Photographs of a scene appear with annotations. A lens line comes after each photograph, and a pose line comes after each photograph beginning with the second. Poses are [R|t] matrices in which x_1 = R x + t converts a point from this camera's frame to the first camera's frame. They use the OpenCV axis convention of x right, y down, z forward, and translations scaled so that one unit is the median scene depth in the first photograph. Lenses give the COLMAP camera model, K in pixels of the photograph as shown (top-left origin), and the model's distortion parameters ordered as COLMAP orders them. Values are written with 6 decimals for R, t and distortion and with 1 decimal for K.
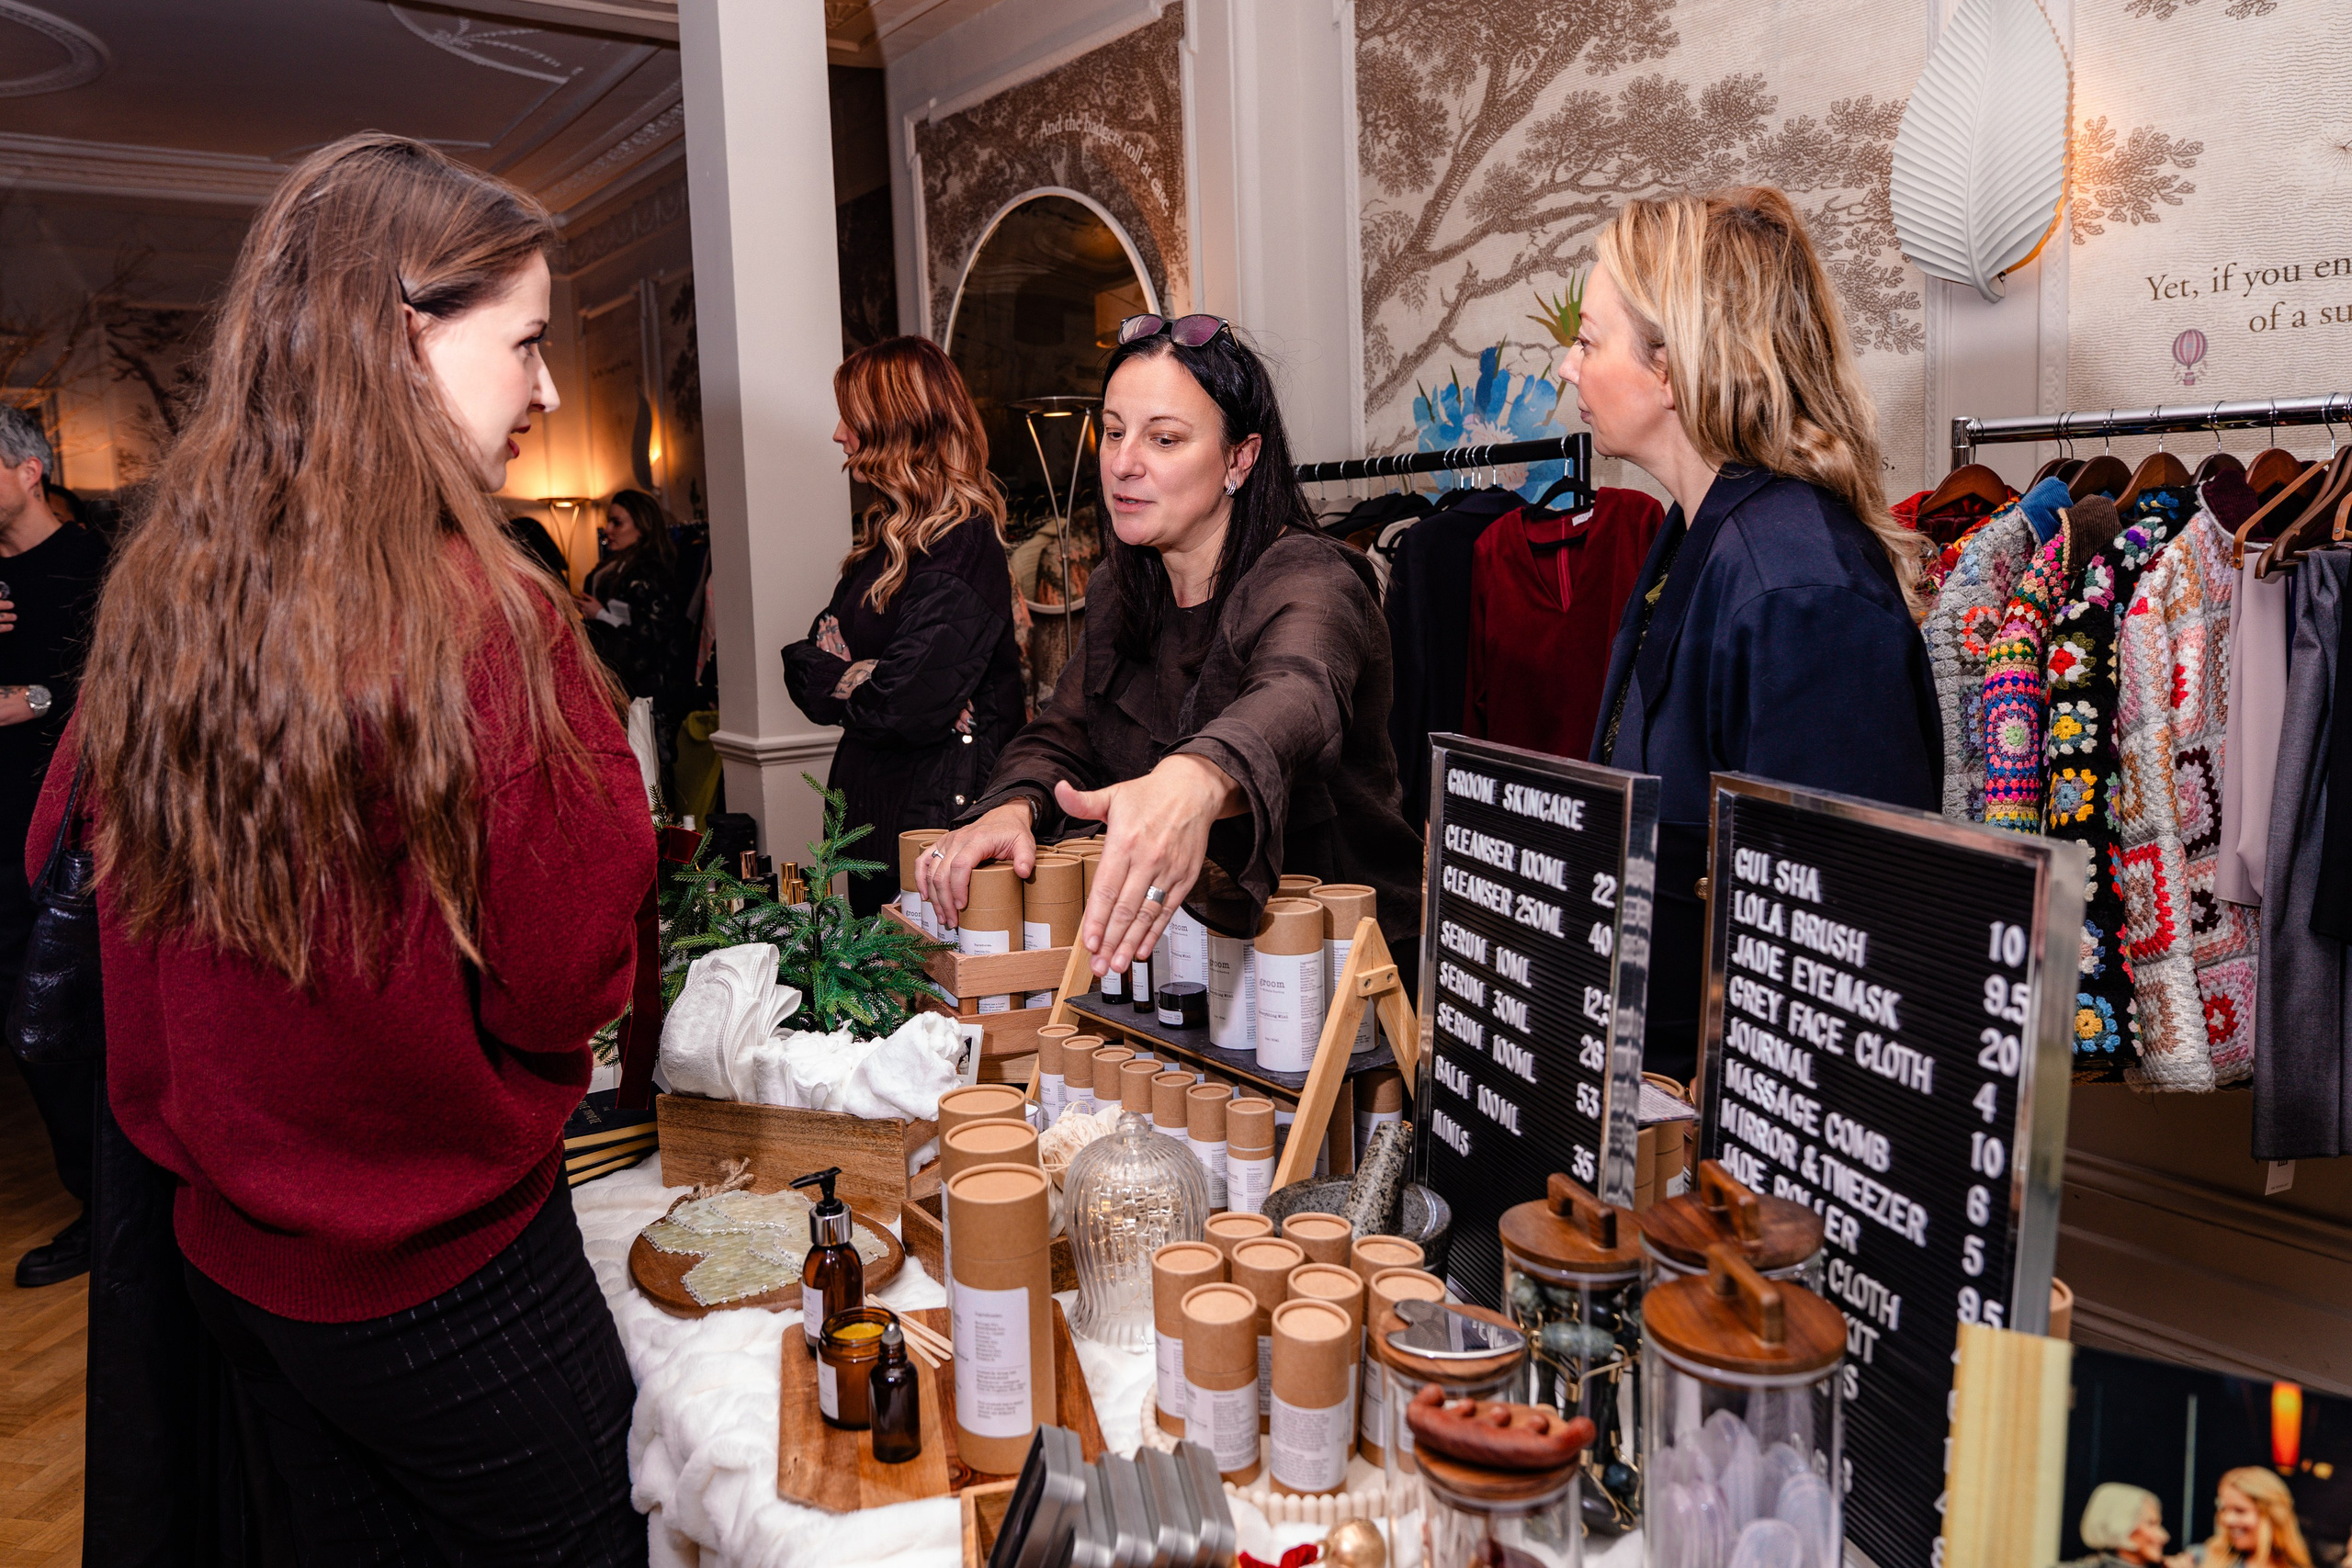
lens RADIAL K [[1541.1, 0, 1176.0], [0, 1541.1, 784.0], [0, 0, 1]] dist [-0.007302, -0.004536]
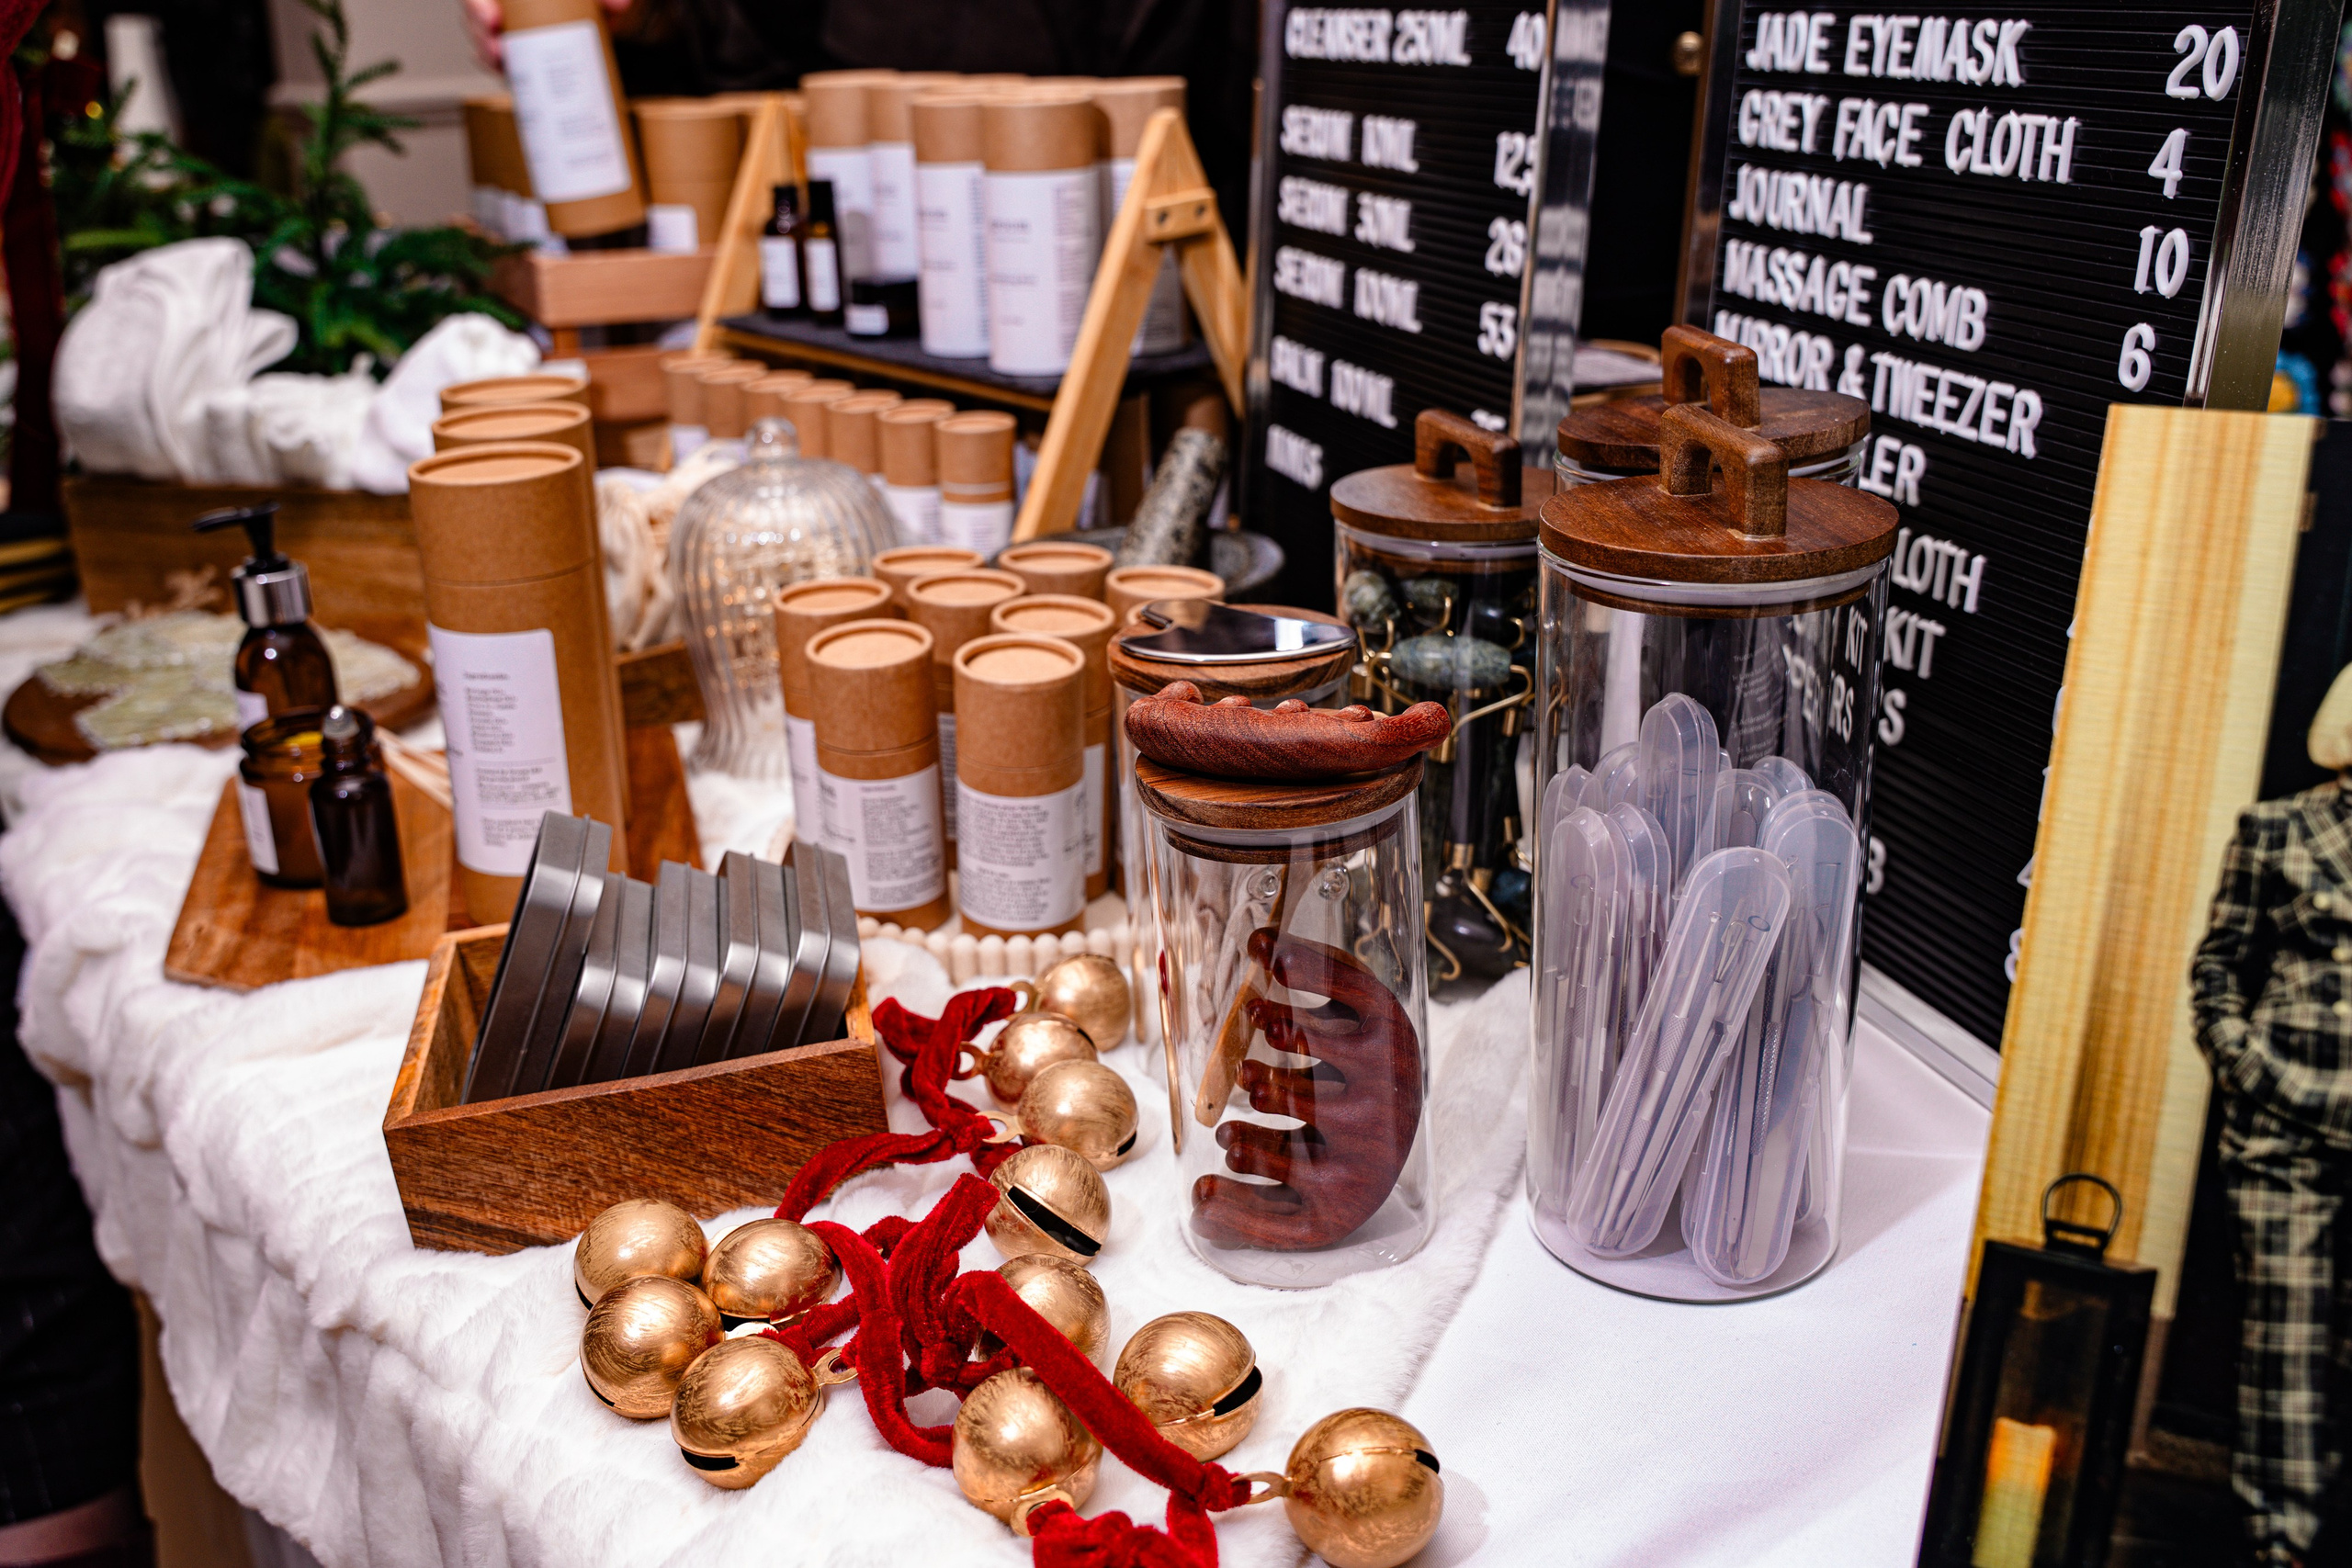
lens RADIAL K [[2043.9, 0, 1176.0], [0, 2043.9, 784.0], [0, 0, 1]] dist [-0.003003, 0.005467]
pose [[0.998017, -0.014838, 0.061178, 0.099066], [0.001066, 0.975666, 0.219258, 0.220943], [-0.062942, -0.218758, 0.973747, 0.210339]]
